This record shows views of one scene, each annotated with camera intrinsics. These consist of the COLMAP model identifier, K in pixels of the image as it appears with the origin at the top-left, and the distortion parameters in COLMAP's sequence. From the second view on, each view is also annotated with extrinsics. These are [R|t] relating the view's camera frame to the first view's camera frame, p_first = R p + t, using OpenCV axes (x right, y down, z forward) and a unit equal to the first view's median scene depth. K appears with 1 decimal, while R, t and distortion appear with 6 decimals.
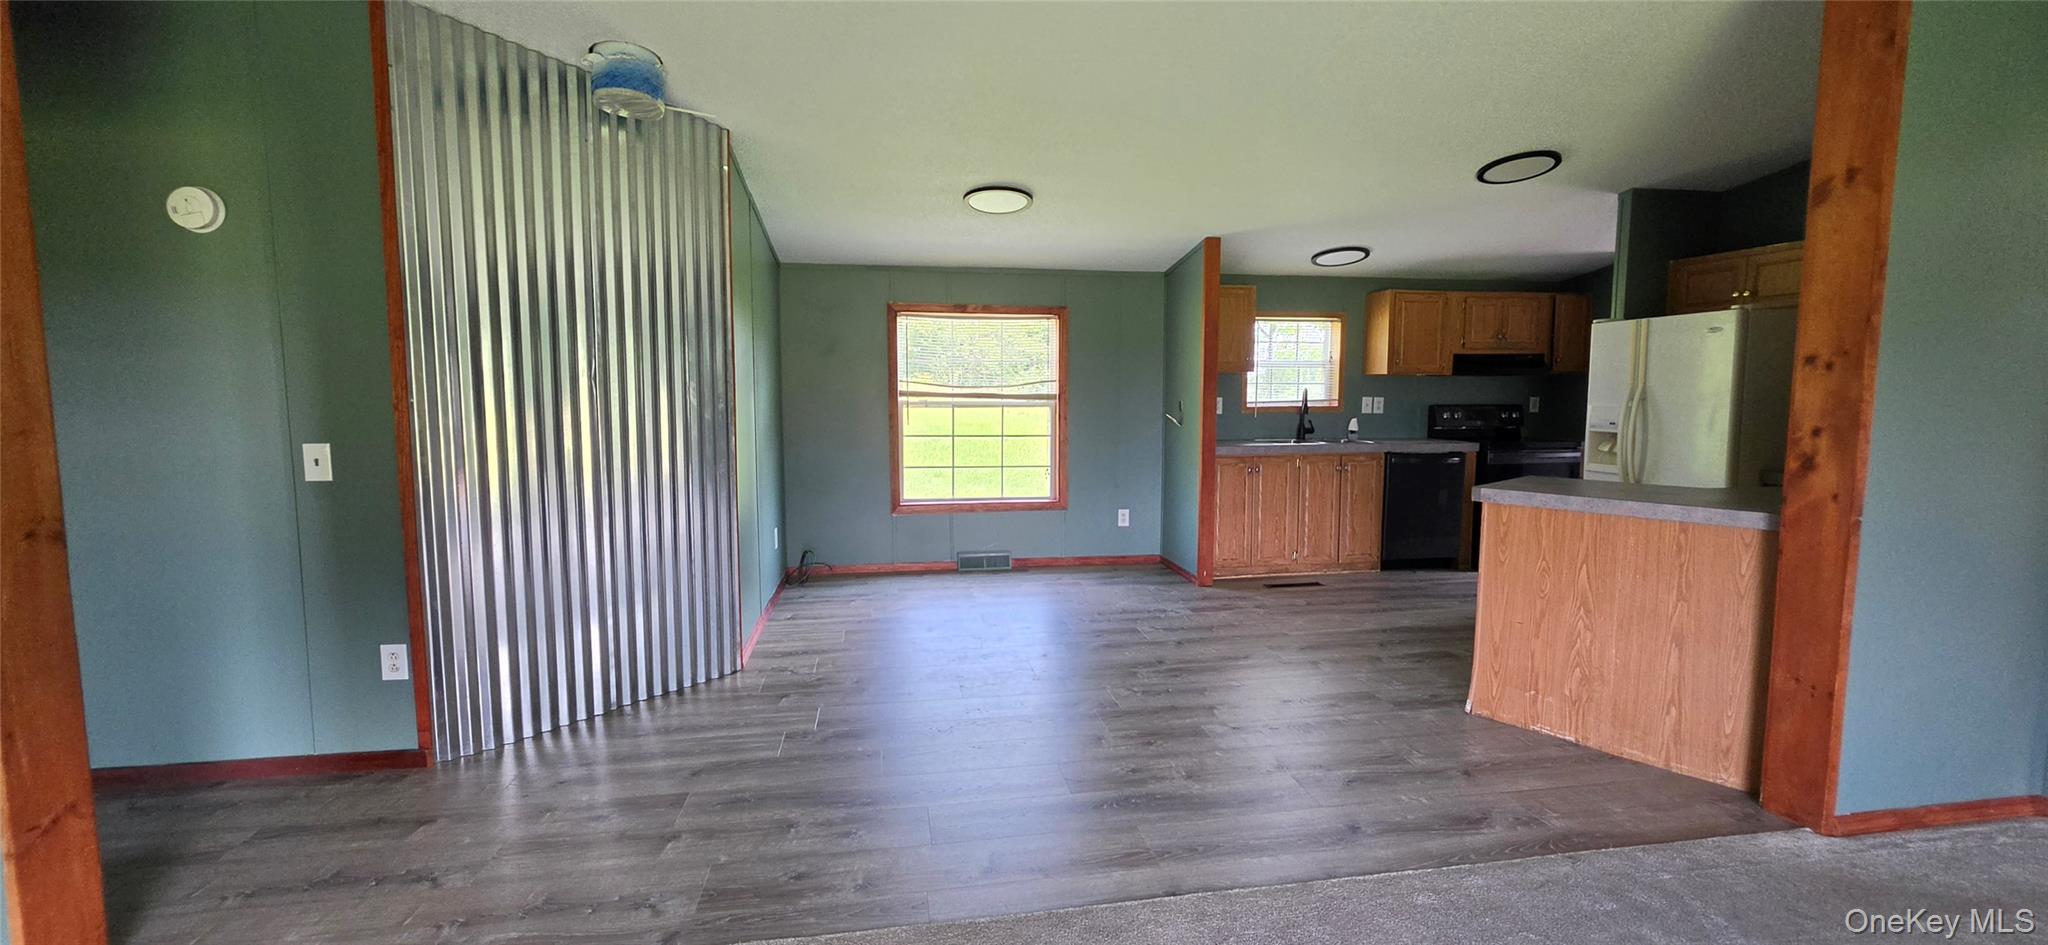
lens RADIAL K [[822.9, 0, 1023.1], [0, 822.9, 468.1], [0, 0, 1]] dist [-0.001559, 0.001158]
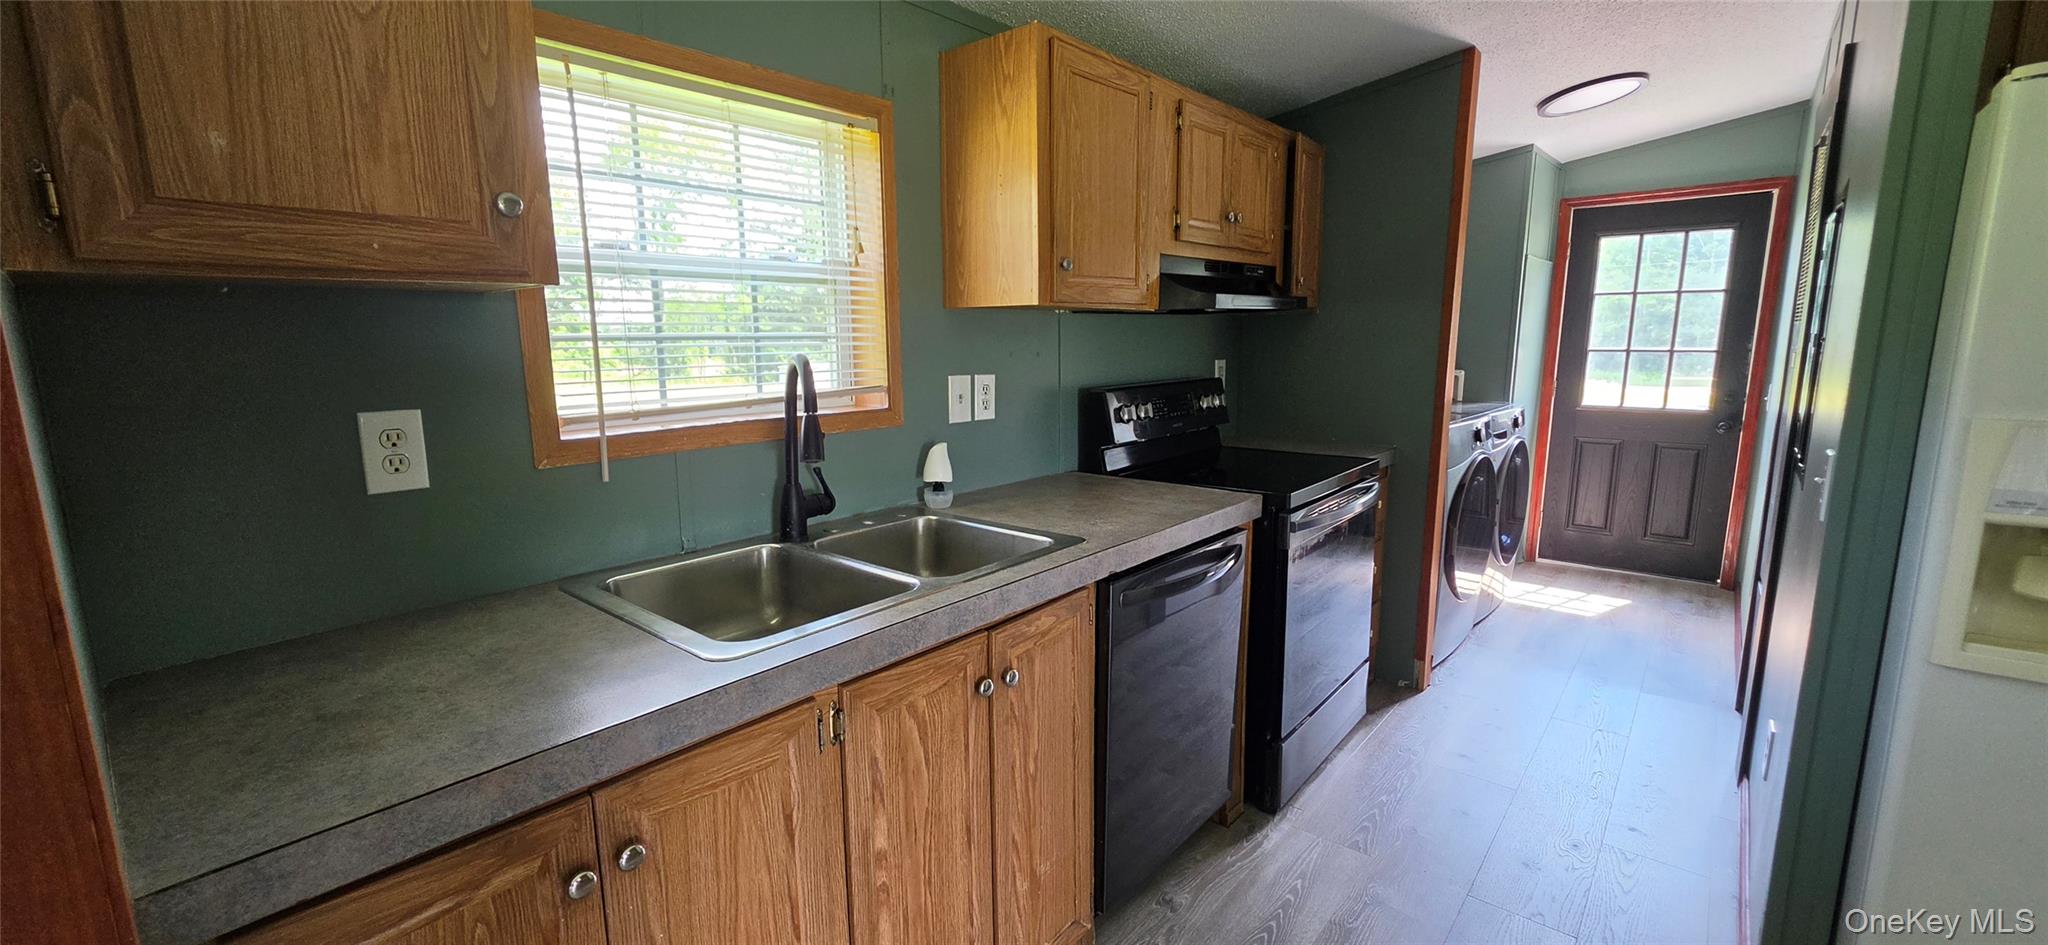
lens RADIAL K [[819.8, 0, 1027.9], [0, 819.8, 475.6], [0, 0, 1]] dist [-0.000447, 0.000631]
pose [[0.763431, -0.116610, 0.635276, 0.308836], [0.072576, 0.992826, 0.095025, -0.105896], [-0.641799, -0.026439, 0.766417, 1.012002]]
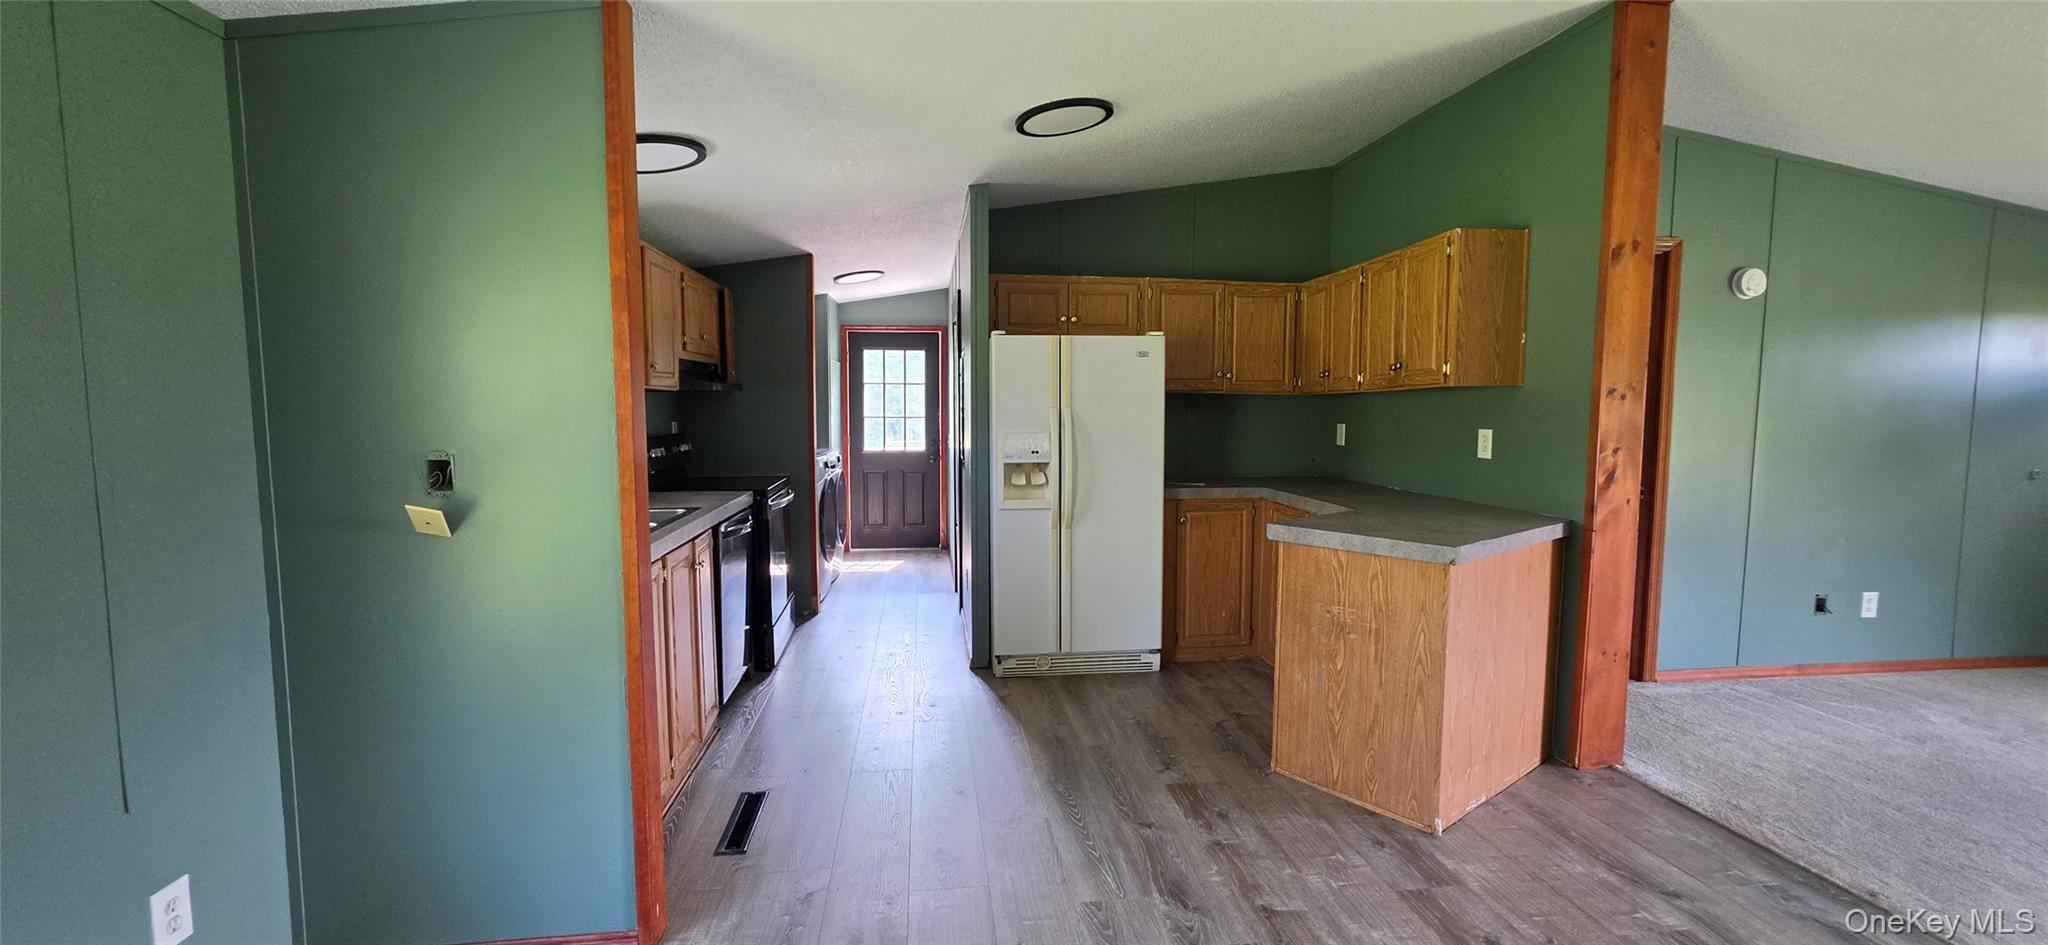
lens RADIAL K [[819.8, 0, 1027.9], [0, 819.8, 475.6], [0, 0, 1]] dist [-0.000447, 0.000631]
pose [[0.037029, -0.086550, 0.995559, -0.153444], [0.095071, 0.992029, 0.082707, -0.100731], [-0.994782, 0.091587, 0.044962, 0.954252]]
